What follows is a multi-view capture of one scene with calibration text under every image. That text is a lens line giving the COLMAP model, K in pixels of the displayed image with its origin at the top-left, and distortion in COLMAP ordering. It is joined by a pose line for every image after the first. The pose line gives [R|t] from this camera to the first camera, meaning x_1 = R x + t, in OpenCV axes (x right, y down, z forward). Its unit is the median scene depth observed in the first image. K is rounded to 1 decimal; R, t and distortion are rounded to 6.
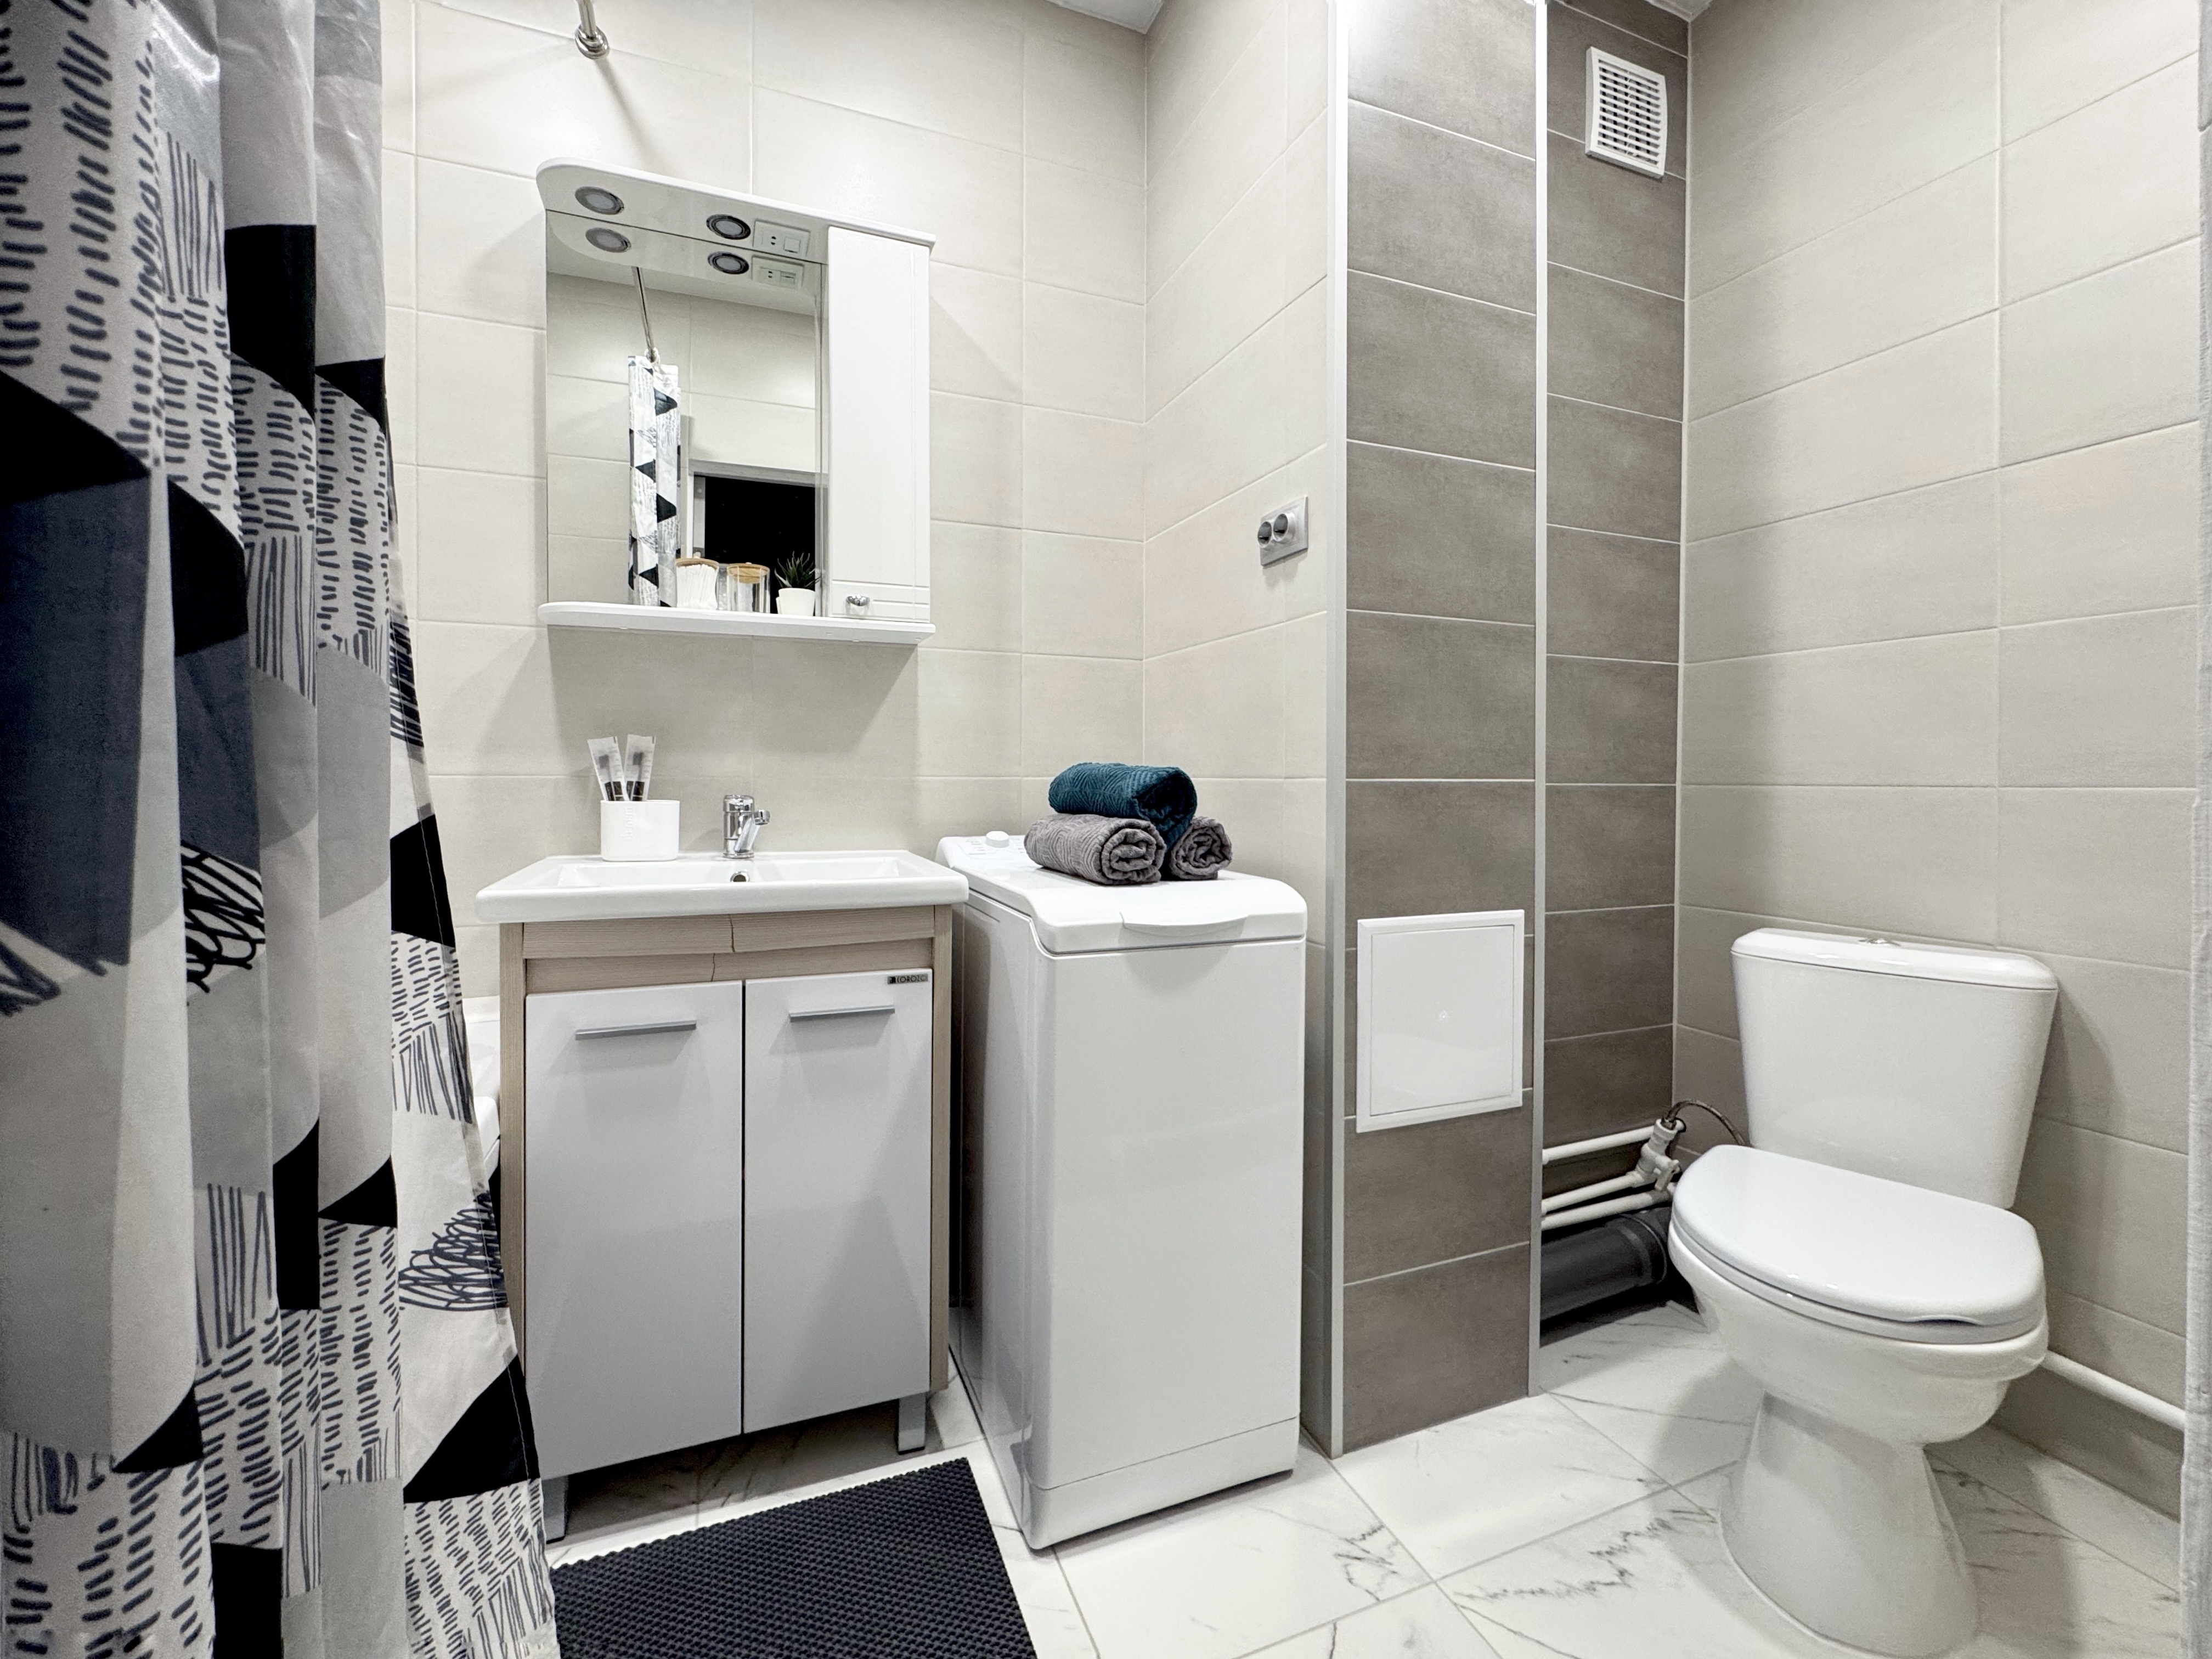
lens RADIAL K [[891.4, 0, 1038.0], [0, 891.4, 776.4], [0, 0, 1]] dist [-0.002956, 0.000020]
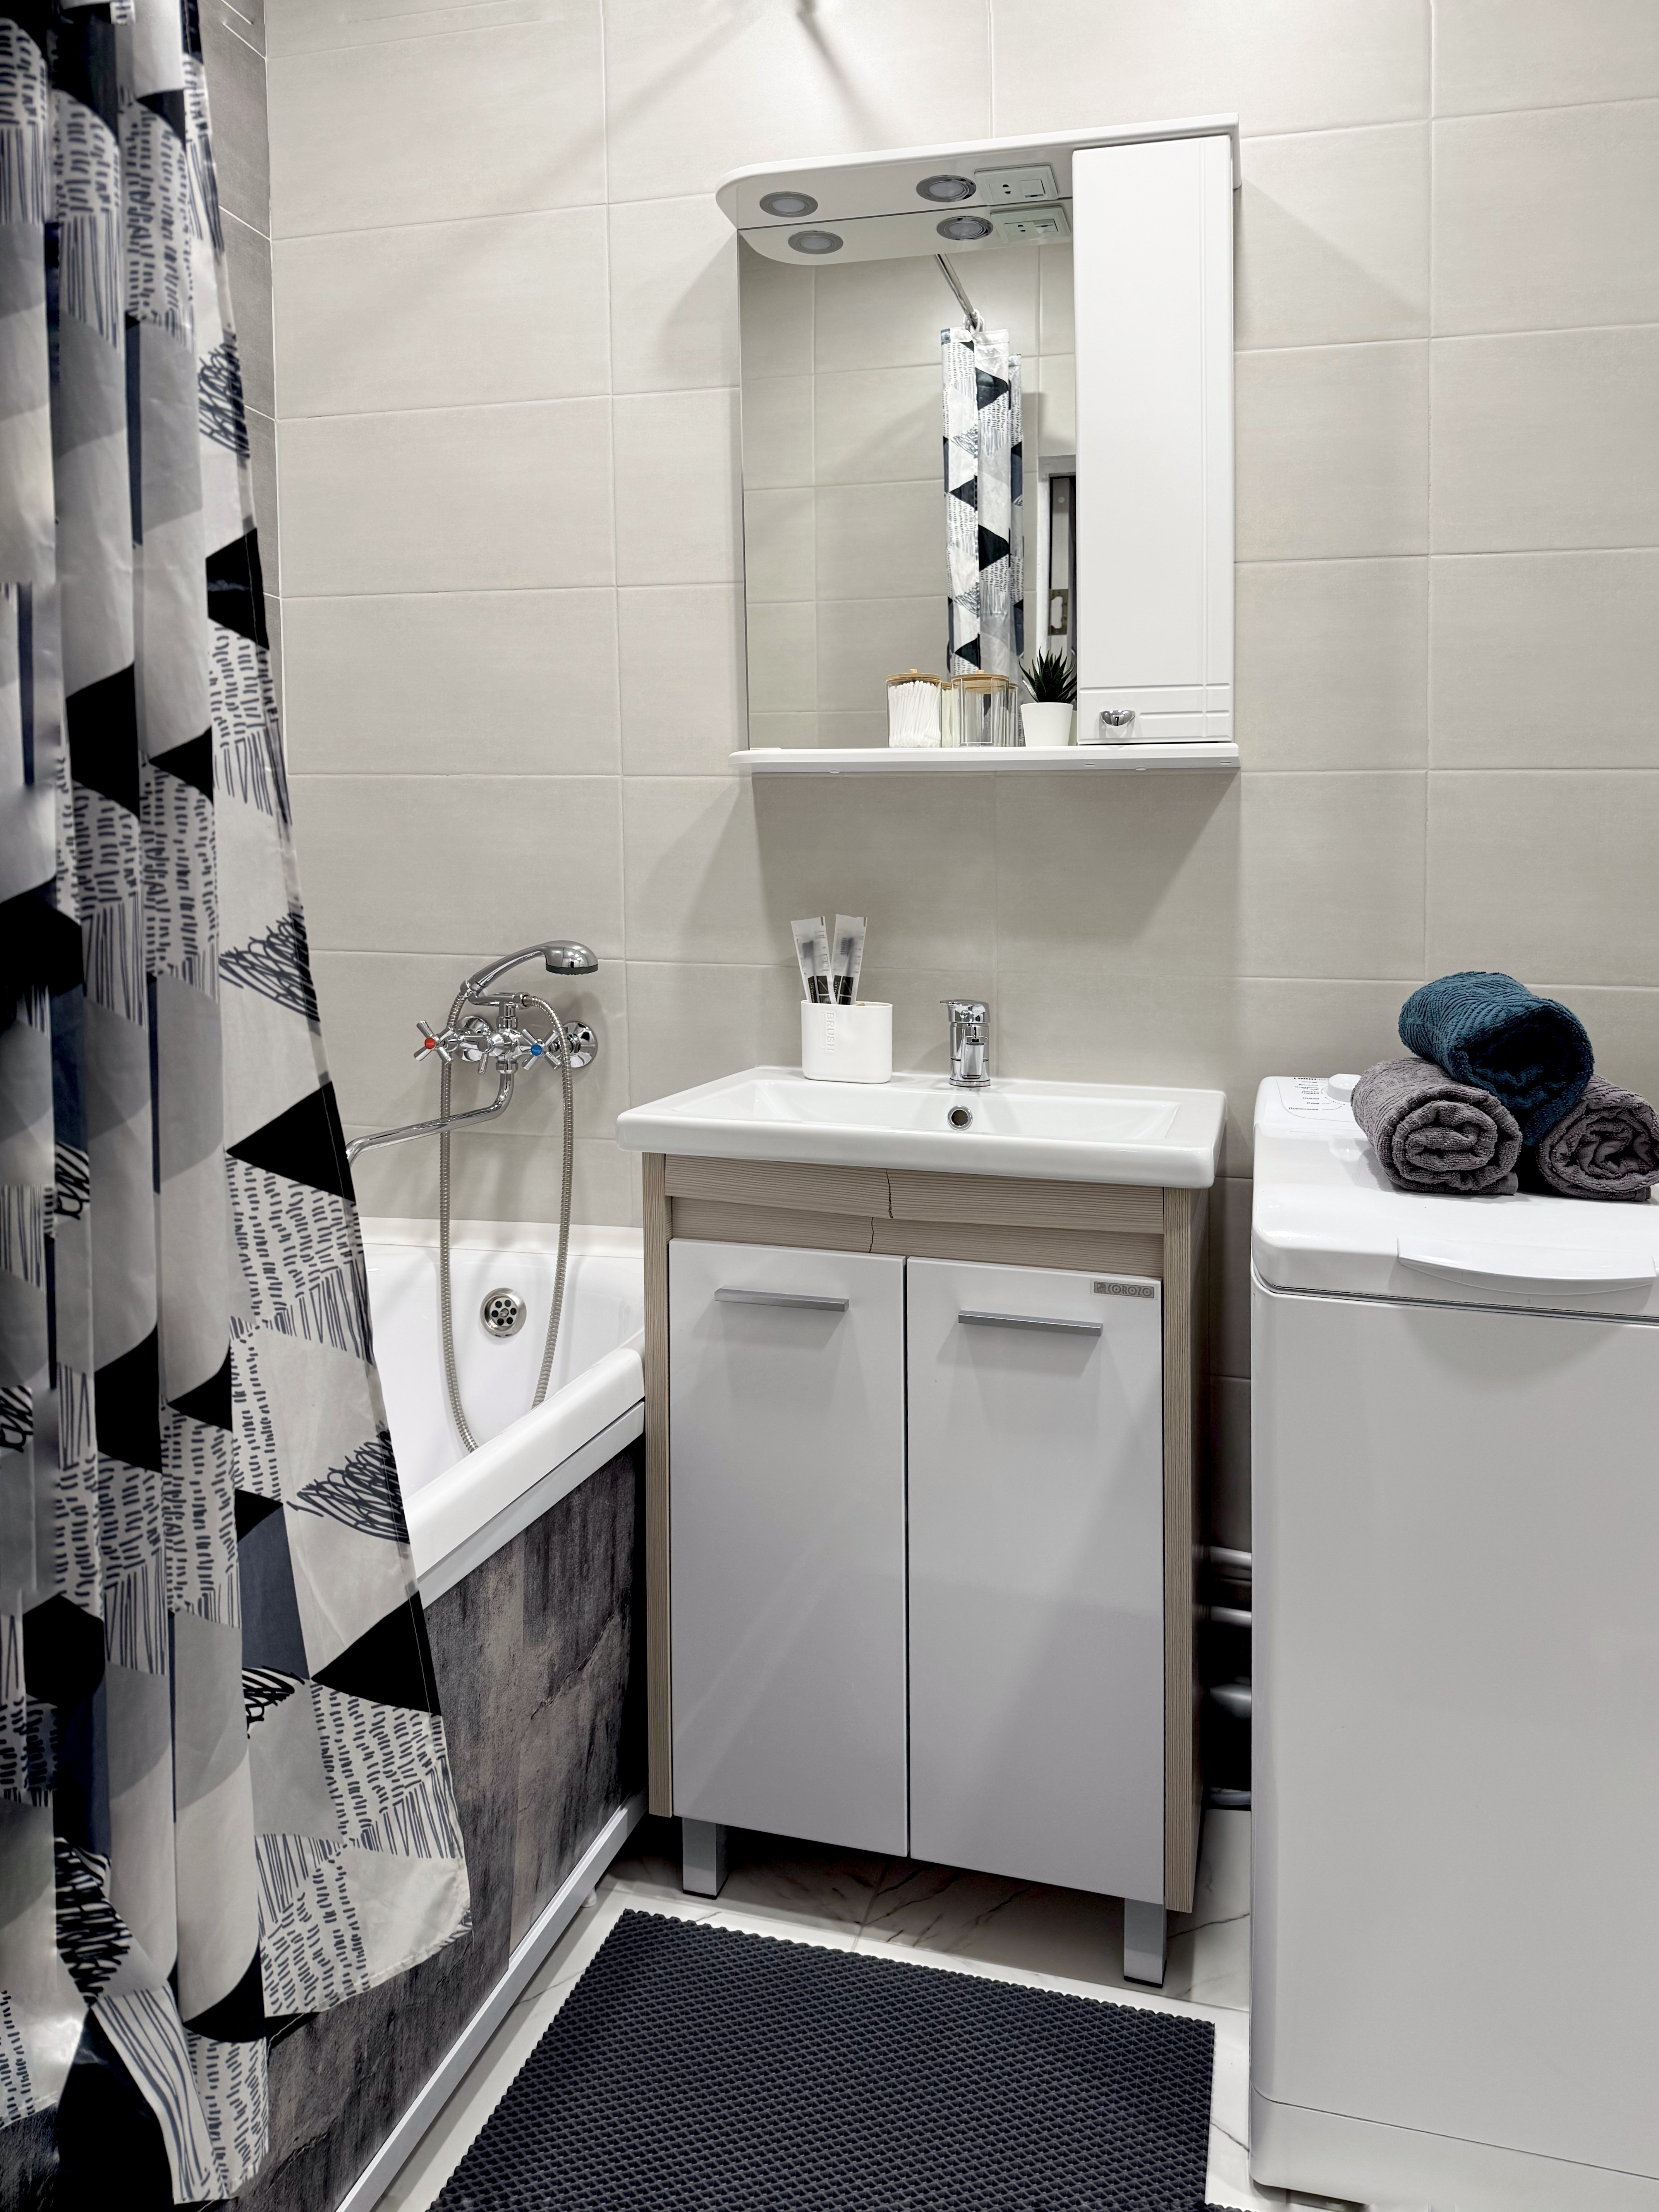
lens RADIAL K [[1533.7, 0, 837.4], [0, 1533.7, 985.1], [0, 0, 1]] dist [0.080672, -0.132466]
pose [[0.815062, 0.038312, -0.578106, 0.360730], [-0.007327, 0.998413, 0.055836, -0.072402], [0.579327, -0.041274, 0.814049, -0.074489]]
